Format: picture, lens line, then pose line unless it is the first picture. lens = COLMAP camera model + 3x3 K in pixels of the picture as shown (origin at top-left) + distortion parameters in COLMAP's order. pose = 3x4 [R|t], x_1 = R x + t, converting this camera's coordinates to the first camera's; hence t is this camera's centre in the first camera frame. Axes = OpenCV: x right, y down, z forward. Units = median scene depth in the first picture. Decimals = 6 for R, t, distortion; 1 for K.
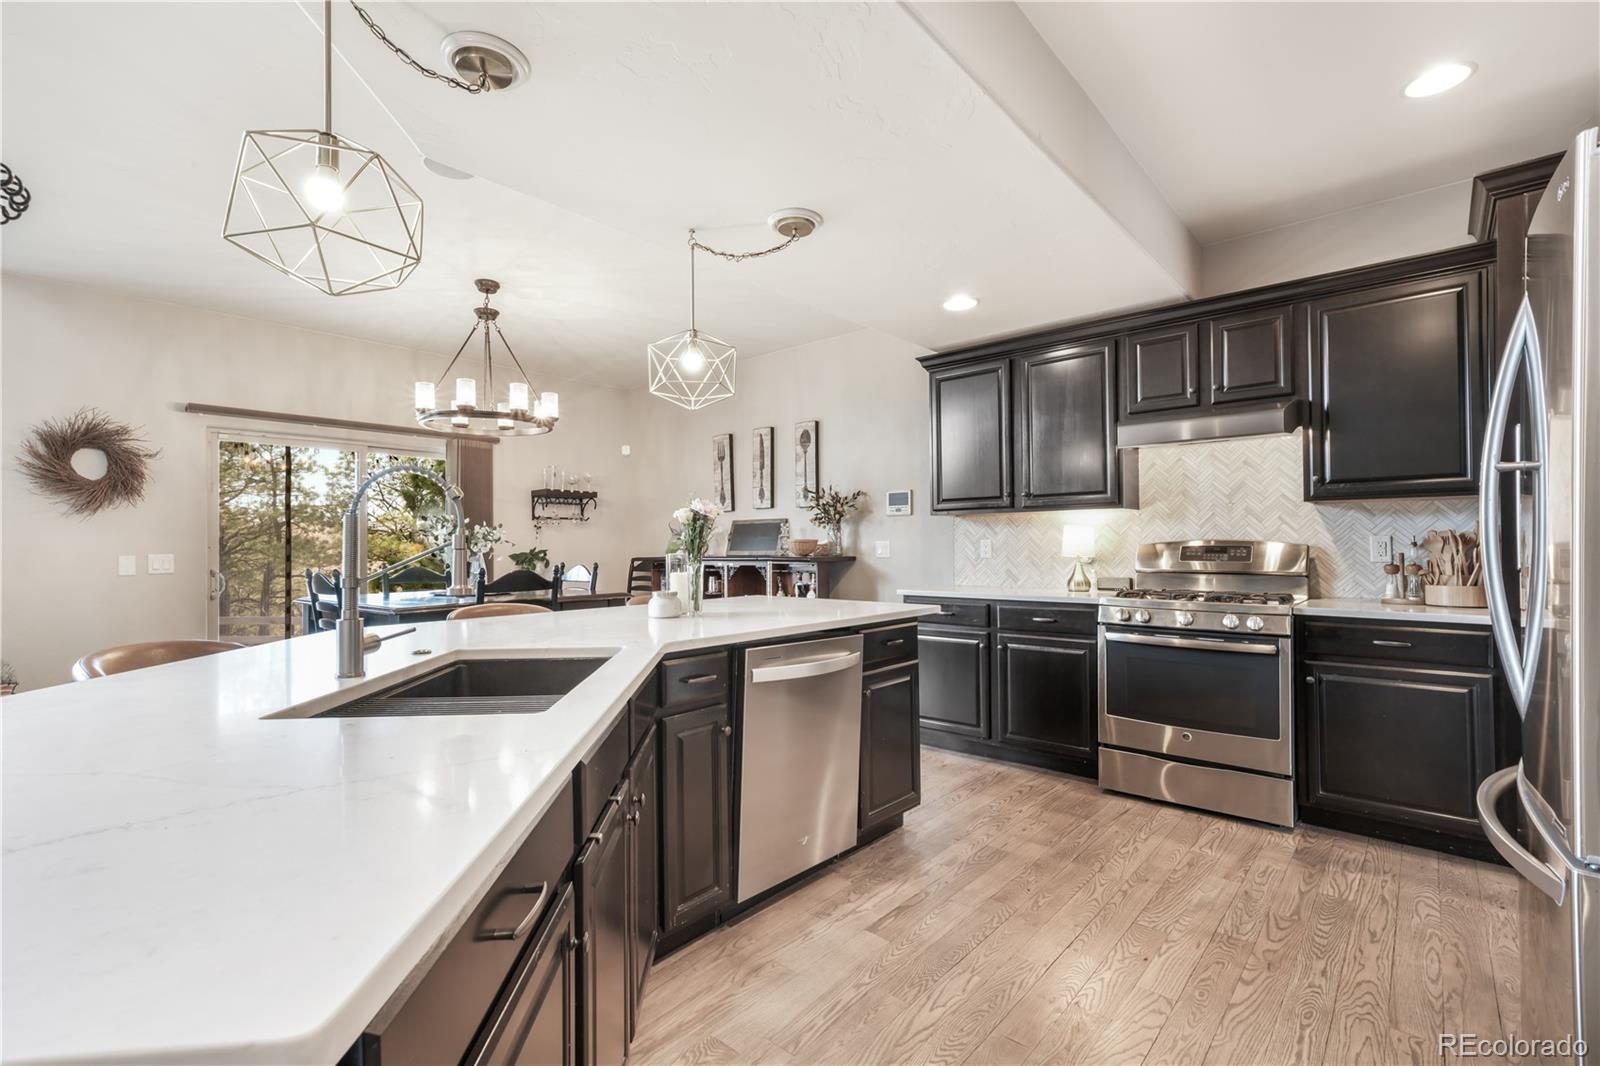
lens RADIAL K [[736.9, 0, 800.0], [0, 736.9, 533.0], [0, 0, 1]] dist [-0.000259, -0.000106]
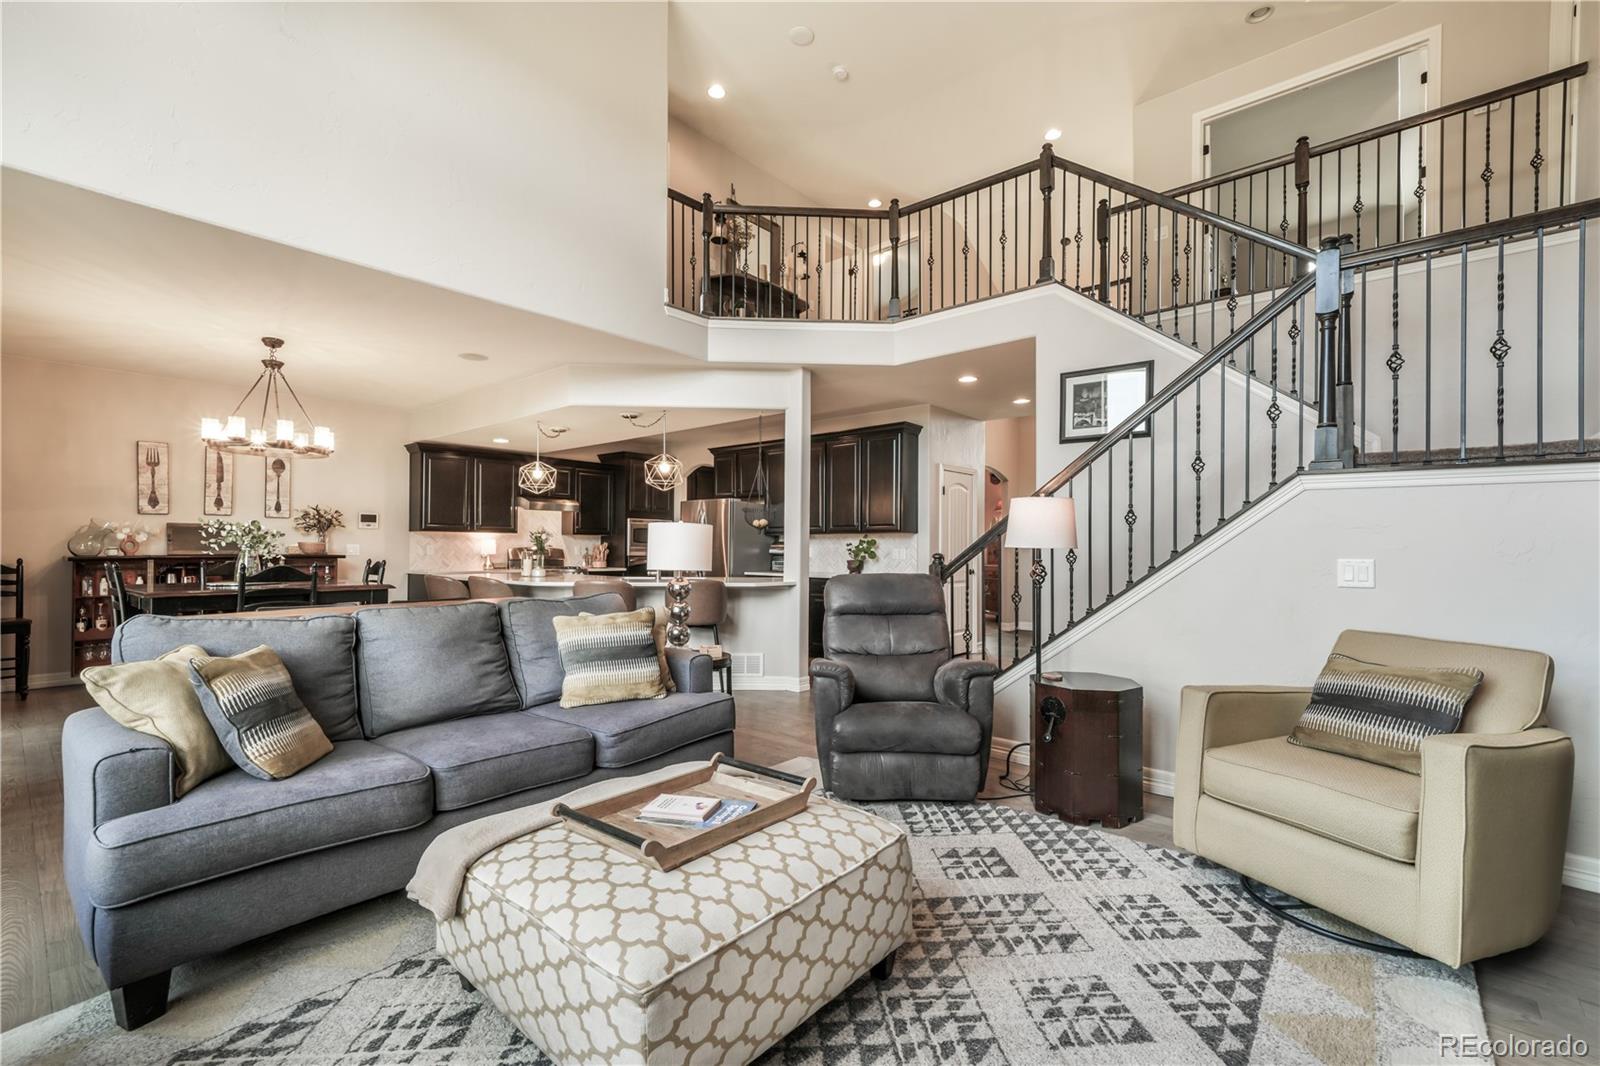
lens RADIAL K [[694.9, 0, 800.0], [0, 694.9, 533.0], [0, 0, 1]] dist [-0.001037, 0.000023]
pose [[-0.003974, 0.030835, 0.999517, -1.827581], [-0.023195, 0.999253, -0.030919, 0.013903], [-0.999723, -0.023307, -0.003256, 0.089630]]
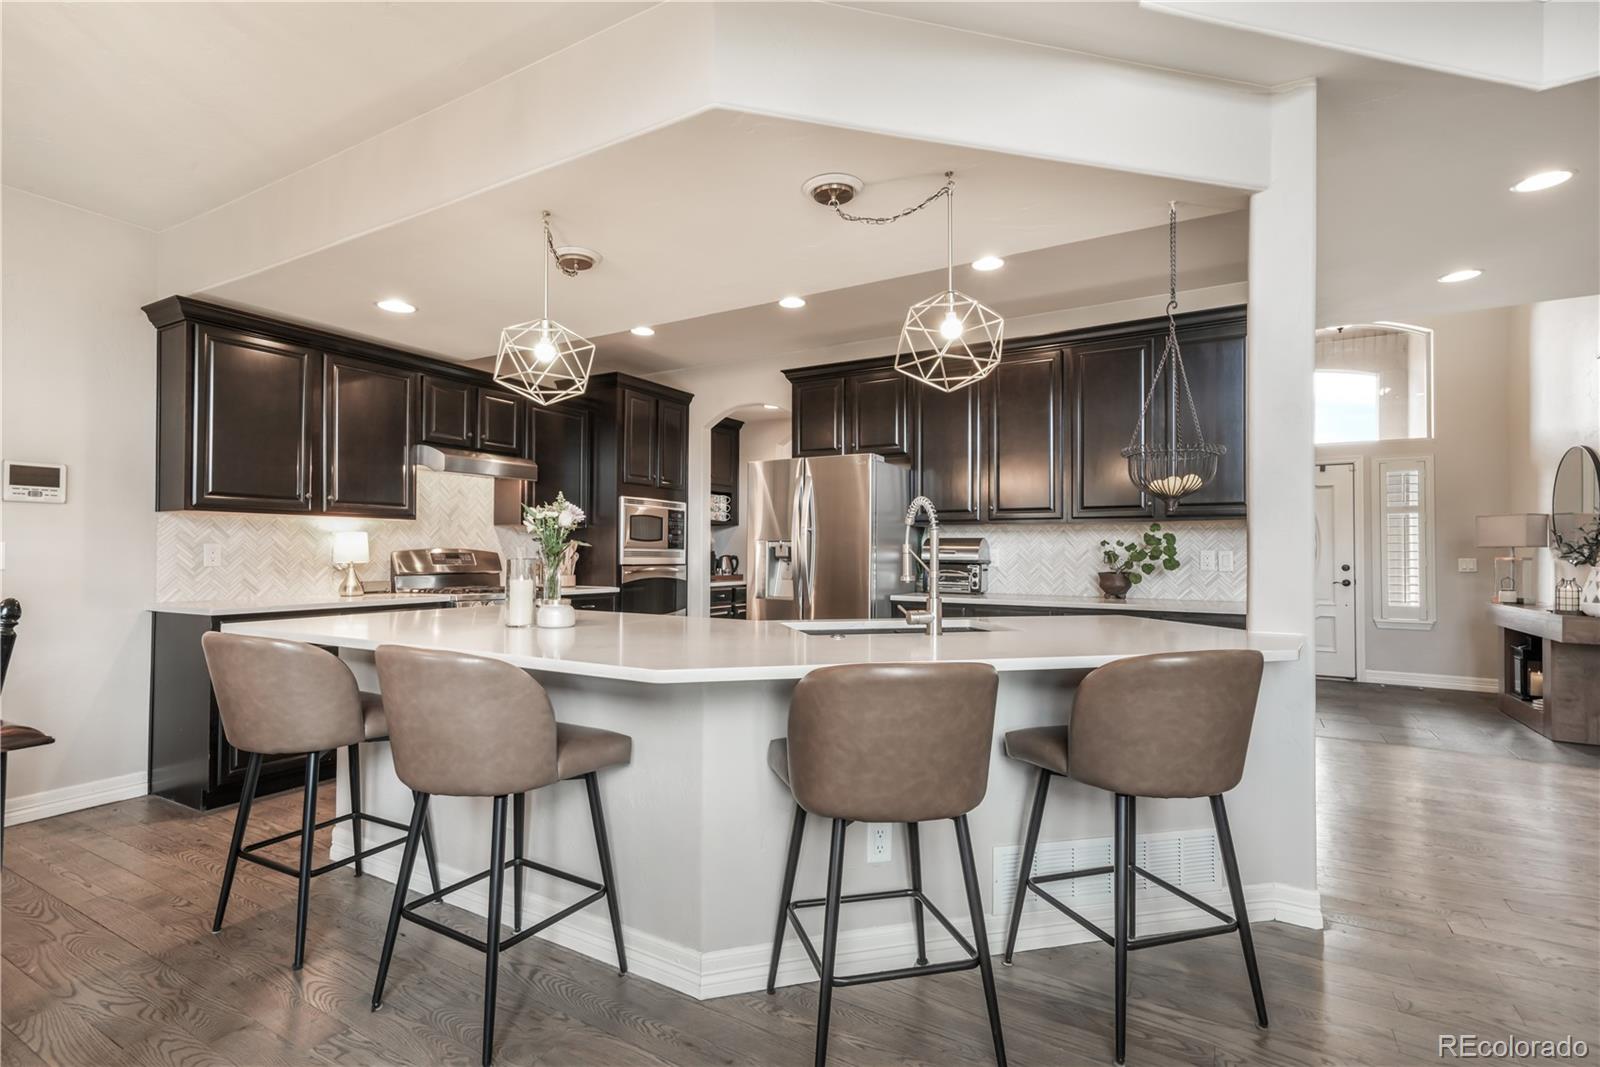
lens RADIAL K [[736.9, 0, 800.0], [0, 736.9, 533.5], [0, 0, 1]] dist [-0.000259, -0.000106]
pose [[-0.187798, 0.029756, 0.981757, -0.817526], [-0.020501, 0.999204, -0.034207, 0.014849], [-0.981994, -0.026551, -0.187039, 0.623644]]
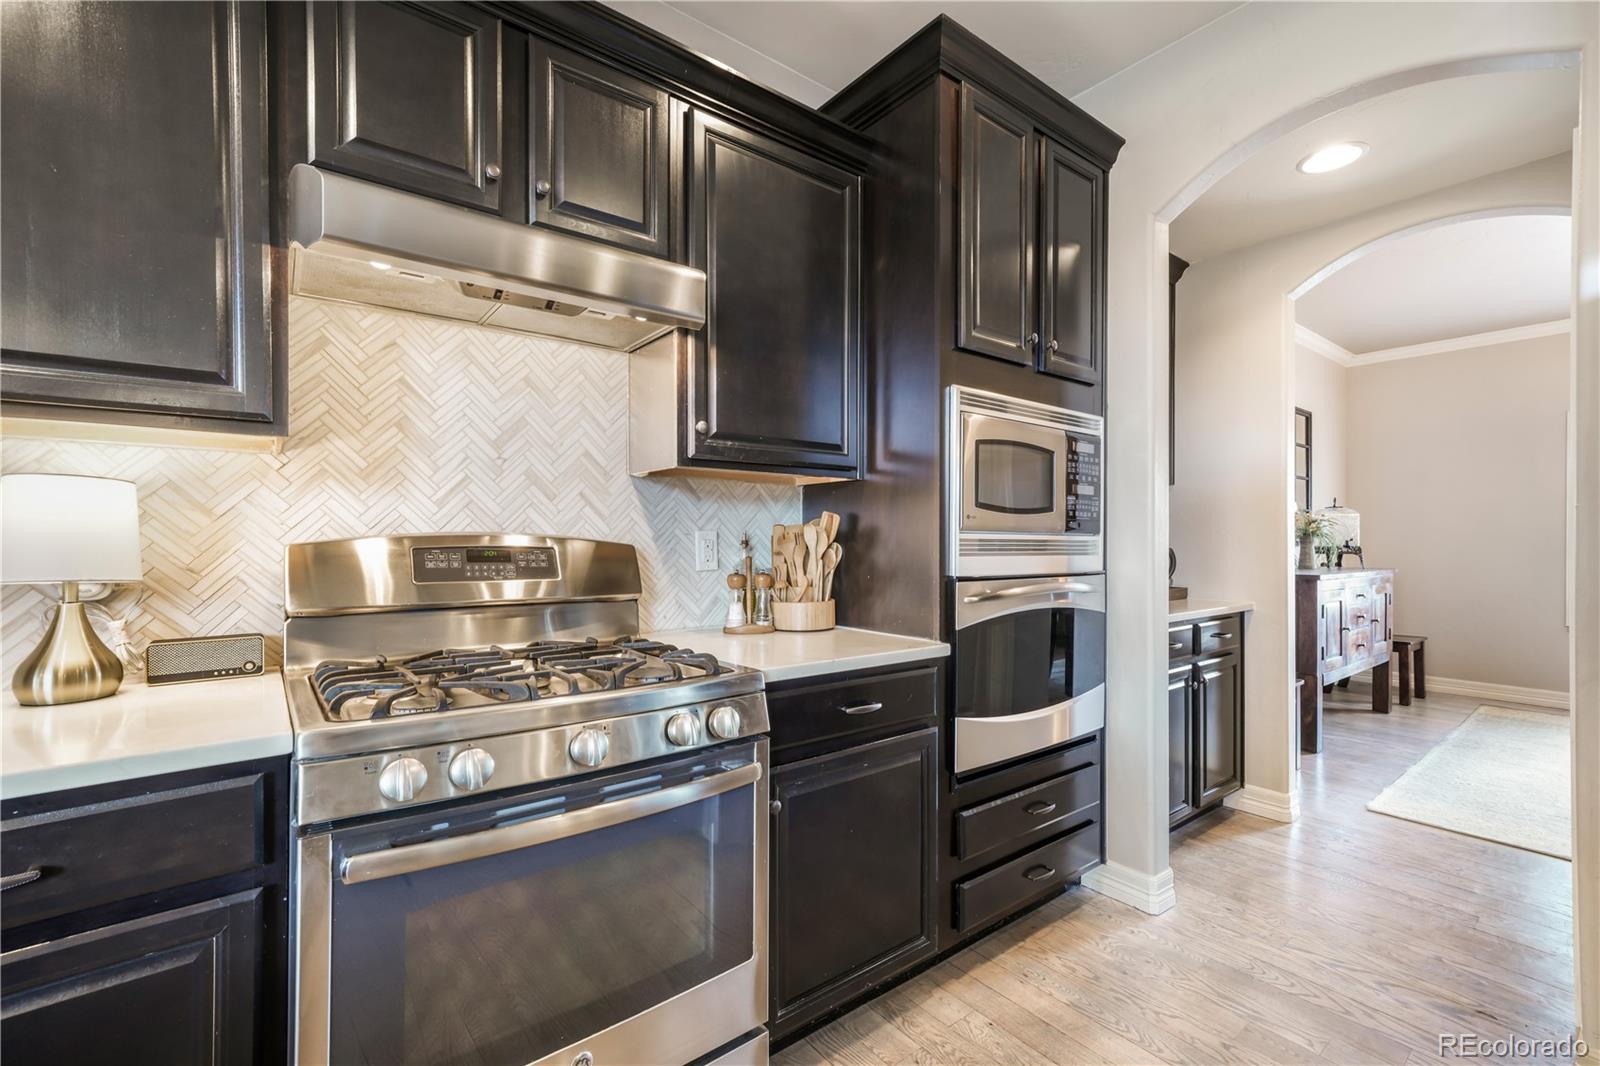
lens RADIAL K [[694.9, 0, 800.0], [0, 694.9, 533.0], [0, 0, 1]] dist [-0.001037, 0.000023]
pose [[0.193085, 0.014478, 0.981075, 0.171398], [-0.018629, 0.999765, -0.011087, 0.009913], [-0.981005, -0.016136, 0.193310, 0.707787]]
